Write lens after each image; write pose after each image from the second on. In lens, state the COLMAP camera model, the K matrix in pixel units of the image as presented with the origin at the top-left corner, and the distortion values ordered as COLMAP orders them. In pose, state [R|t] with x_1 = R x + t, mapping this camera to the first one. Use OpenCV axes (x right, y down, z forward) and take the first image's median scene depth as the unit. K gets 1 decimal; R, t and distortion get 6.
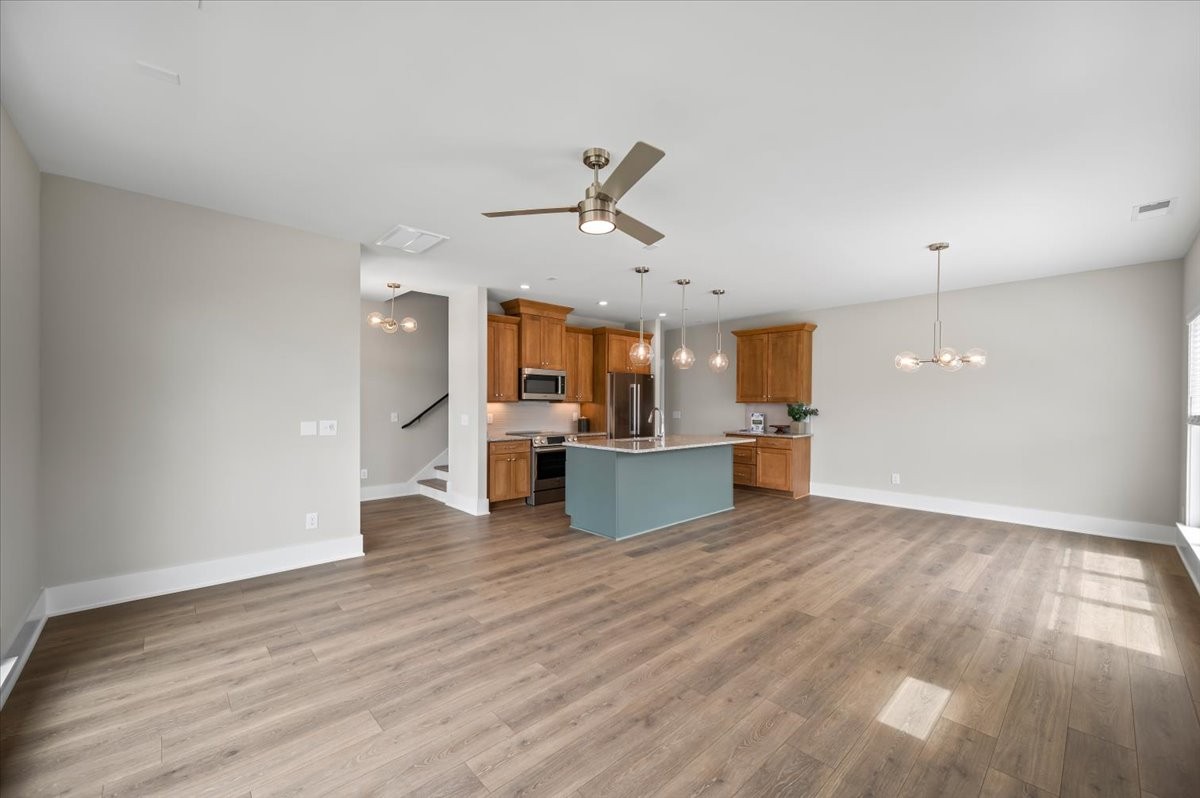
lens RADIAL K [[471.4, 0, 603.6], [0, 471.4, 402.3], [0, 0, 1]] dist [-0.002547, -0.000434]
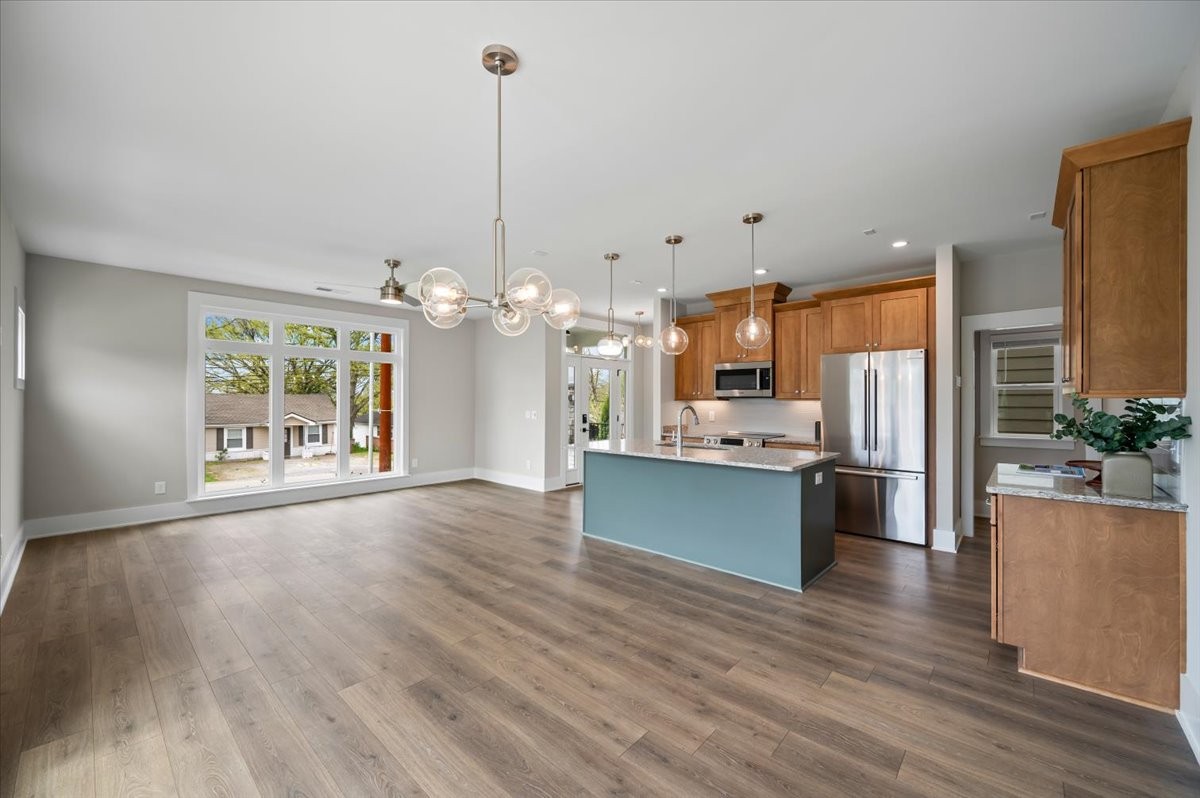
lens RADIAL K [[471.4, 0, 603.6], [0, 471.4, 402.3], [0, 0, 1]] dist [-0.002547, -0.000434]
pose [[0.084899, 0.000038, -0.996390, 1.168616], [0.003359, 0.999994, 0.000325, 0.005482], [0.996384, -0.003374, 0.084899, 1.058871]]
